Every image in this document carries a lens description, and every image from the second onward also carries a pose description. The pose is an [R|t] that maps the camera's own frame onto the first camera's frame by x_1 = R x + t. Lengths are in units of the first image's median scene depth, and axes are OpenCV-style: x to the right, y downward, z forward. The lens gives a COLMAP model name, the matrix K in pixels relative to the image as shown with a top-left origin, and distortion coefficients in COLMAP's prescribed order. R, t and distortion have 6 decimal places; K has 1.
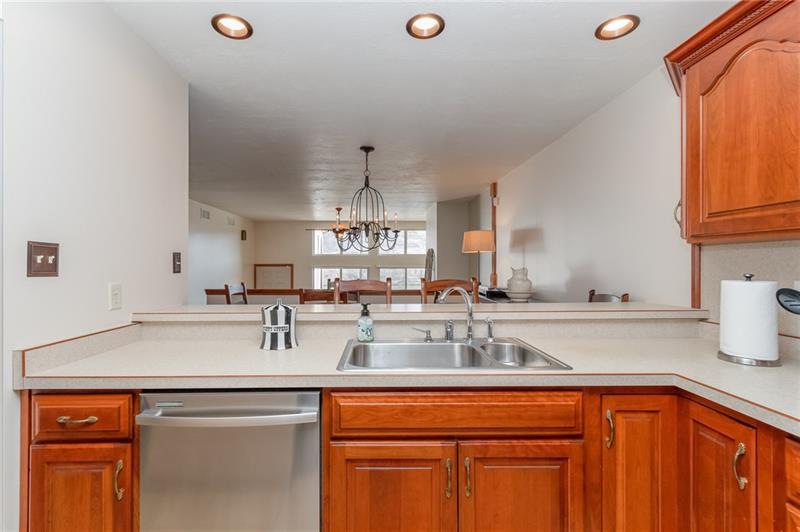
lens RADIAL K [[367.8, 0, 386.6], [0, 367.8, 264.1], [0, 0, 1]] dist [0.000621, -0.000540]
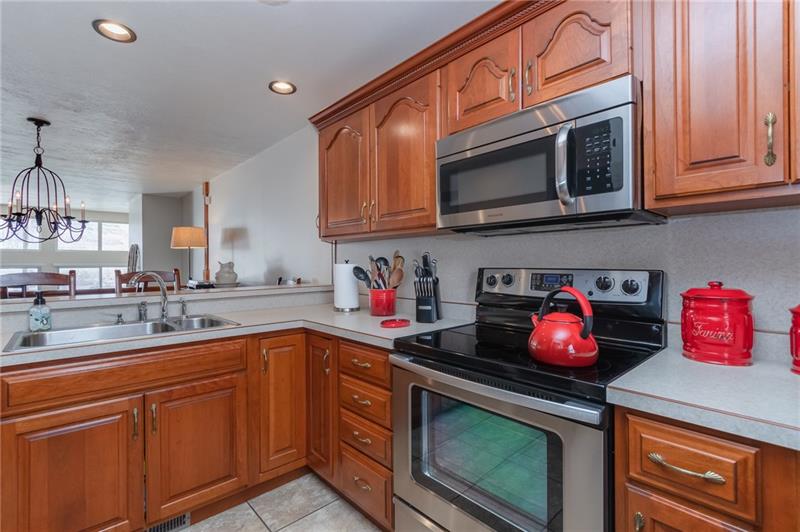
lens RADIAL K [[367.8, 0, 386.6], [0, 367.8, 264.1], [0, 0, 1]] dist [0.000621, -0.000540]
pose [[0.759029, -0.003665, 0.651046, 0.002944], [0.005435, 0.999985, -0.000706, 0.021104], [-0.651034, 0.004074, 0.759038, -0.177474]]
